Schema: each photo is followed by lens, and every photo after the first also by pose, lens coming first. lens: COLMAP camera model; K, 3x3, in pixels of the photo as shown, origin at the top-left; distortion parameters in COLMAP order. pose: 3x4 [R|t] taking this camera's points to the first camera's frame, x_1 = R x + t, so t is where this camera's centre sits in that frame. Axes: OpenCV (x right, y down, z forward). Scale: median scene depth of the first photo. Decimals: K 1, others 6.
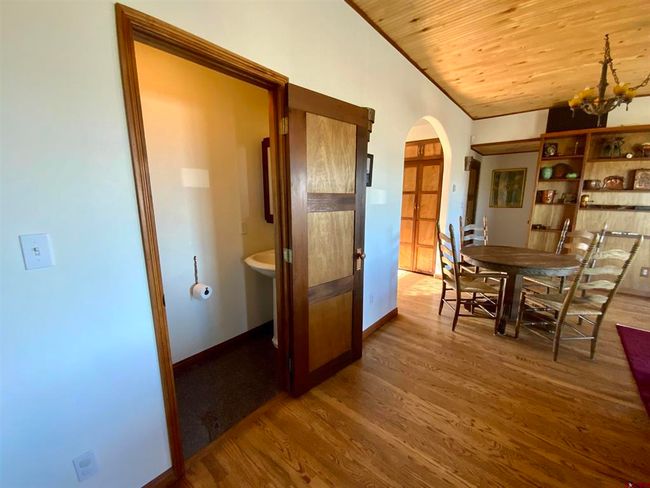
lens RADIAL K [[263.8, 0, 325.0], [0, 263.8, 244.0], [0, 0, 1]] dist [0.026427, -0.020611]
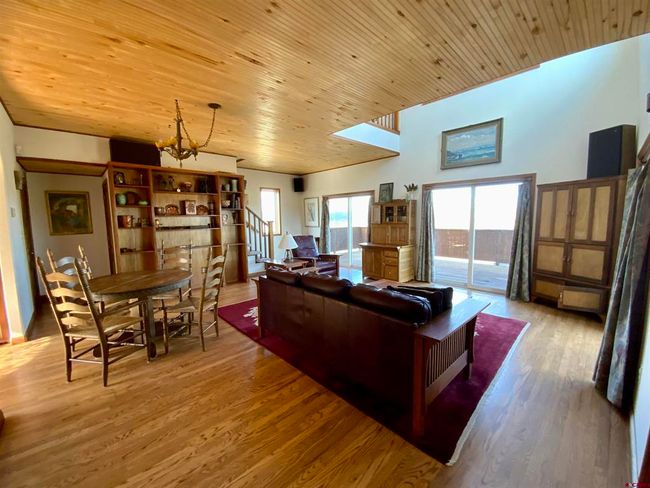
lens RADIAL K [[263.8, 0, 325.0], [0, 263.8, 244.0], [0, 0, 1]] dist [0.026427, -0.020611]
pose [[0.110489, -0.104989, 0.988316, -0.197047], [0.192565, 0.977823, 0.082347, -0.035455], [-0.975044, 0.181217, 0.128256, 0.155663]]
